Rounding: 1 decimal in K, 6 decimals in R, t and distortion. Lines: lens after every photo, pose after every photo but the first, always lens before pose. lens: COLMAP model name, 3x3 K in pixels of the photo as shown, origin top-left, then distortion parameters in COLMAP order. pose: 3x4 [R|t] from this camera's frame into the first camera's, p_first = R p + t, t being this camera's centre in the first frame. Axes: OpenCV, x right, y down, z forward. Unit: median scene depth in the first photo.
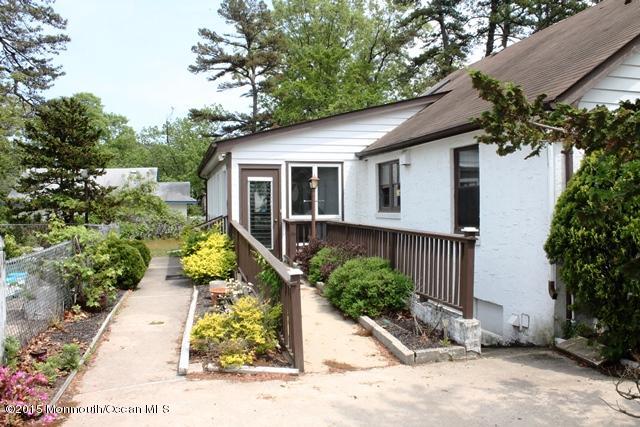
lens RADIAL K [[554.2, 0, 320.0], [0, 554.2, 213.5], [0, 0, 1]] dist [-0.004603, 0.002530]
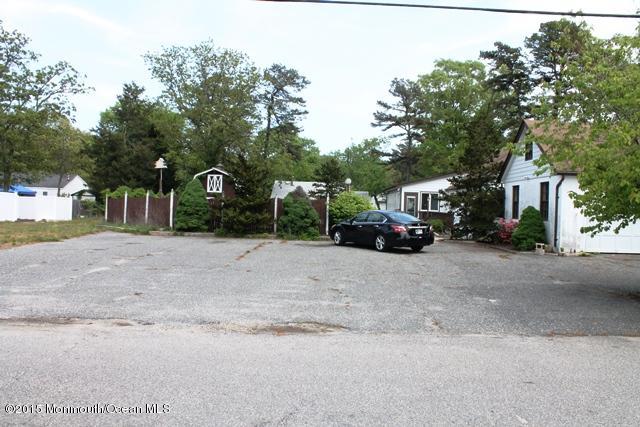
lens RADIAL K [[554.2, 0, 320.0], [0, 554.2, 213.5], [0, 0, 1]] dist [-0.004603, 0.002530]
pose [[0.964414, 0.038550, -0.261573, 0.069660], [-0.039585, 0.999215, 0.001310, 0.013977], [0.261418, 0.009091, 0.965183, -0.688833]]
